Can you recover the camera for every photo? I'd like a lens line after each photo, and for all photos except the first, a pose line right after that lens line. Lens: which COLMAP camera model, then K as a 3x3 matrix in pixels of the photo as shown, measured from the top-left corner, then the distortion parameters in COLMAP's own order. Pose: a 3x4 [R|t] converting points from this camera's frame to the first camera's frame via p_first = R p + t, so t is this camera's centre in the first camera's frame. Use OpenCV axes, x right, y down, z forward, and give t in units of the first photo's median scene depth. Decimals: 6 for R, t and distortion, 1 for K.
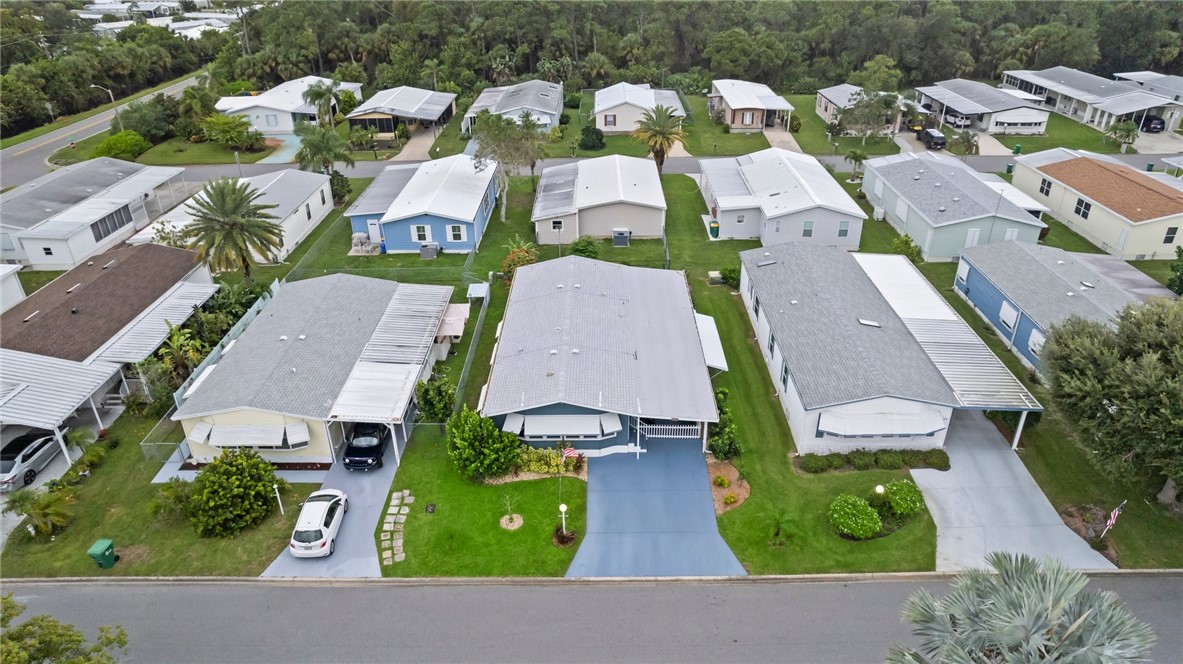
lens RADIAL K [[764.1, 0, 594.6], [0, 764.1, 325.2], [0, 0, 1]] dist [-0.080634, 0.072934]
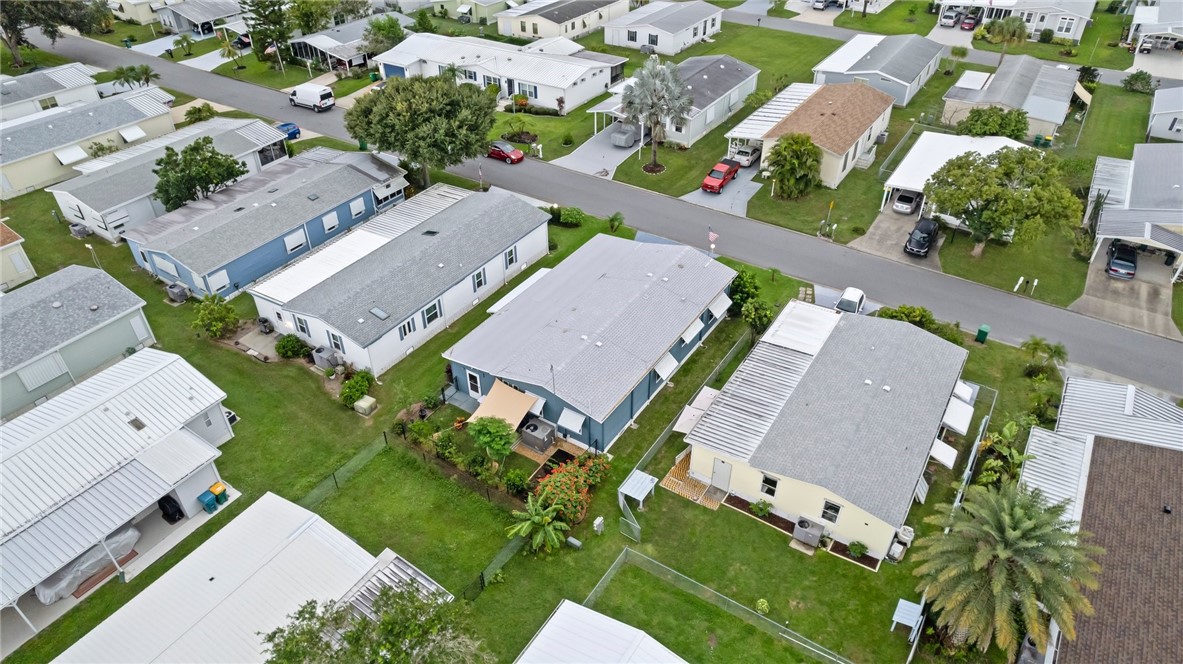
lens RADIAL K [[764.1, 0, 594.6], [0, 764.1, 325.2], [0, 0, 1]] dist [-0.080634, 0.072934]
pose [[-0.846839, -0.297704, 0.440723, -0.335467], [0.257884, 0.494887, 0.829809, -0.629873], [-0.465145, 0.816370, -0.342317, 0.978350]]
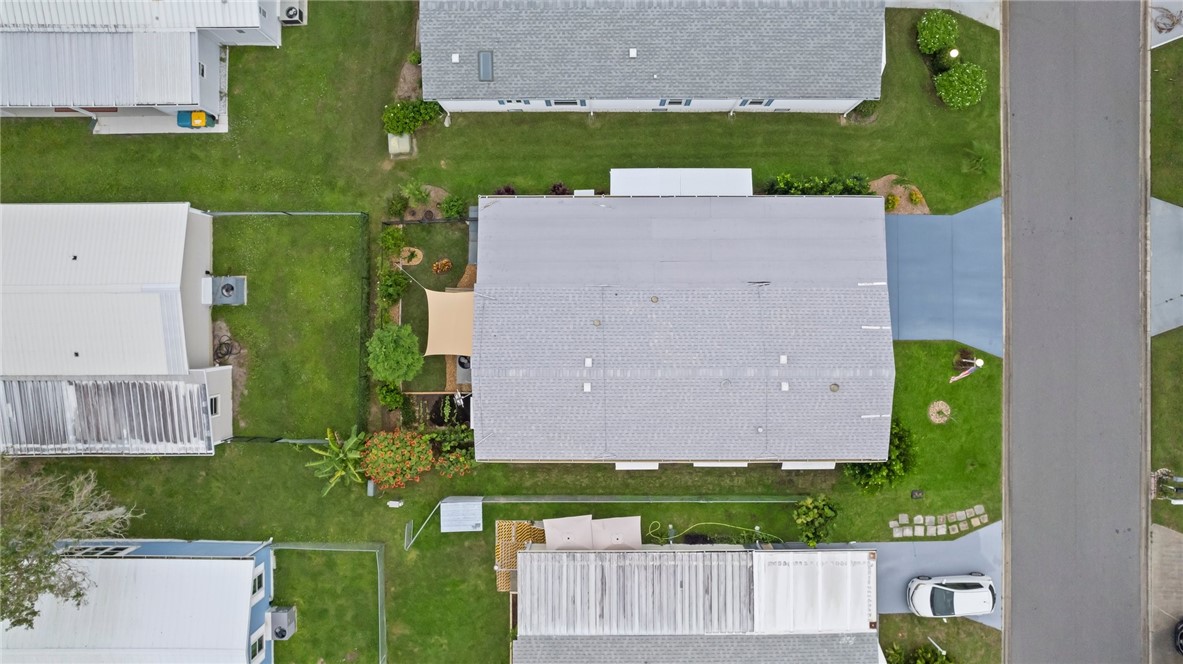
lens RADIAL K [[764.1, 0, 594.6], [0, 764.1, 325.2], [0, 0, 1]] dist [-0.080634, 0.072934]
pose [[-0.009745, -0.999938, 0.005445, 0.004840], [0.468167, 0.000250, 0.883640, -0.477586], [-0.883586, 0.011160, 0.468135, 0.510481]]
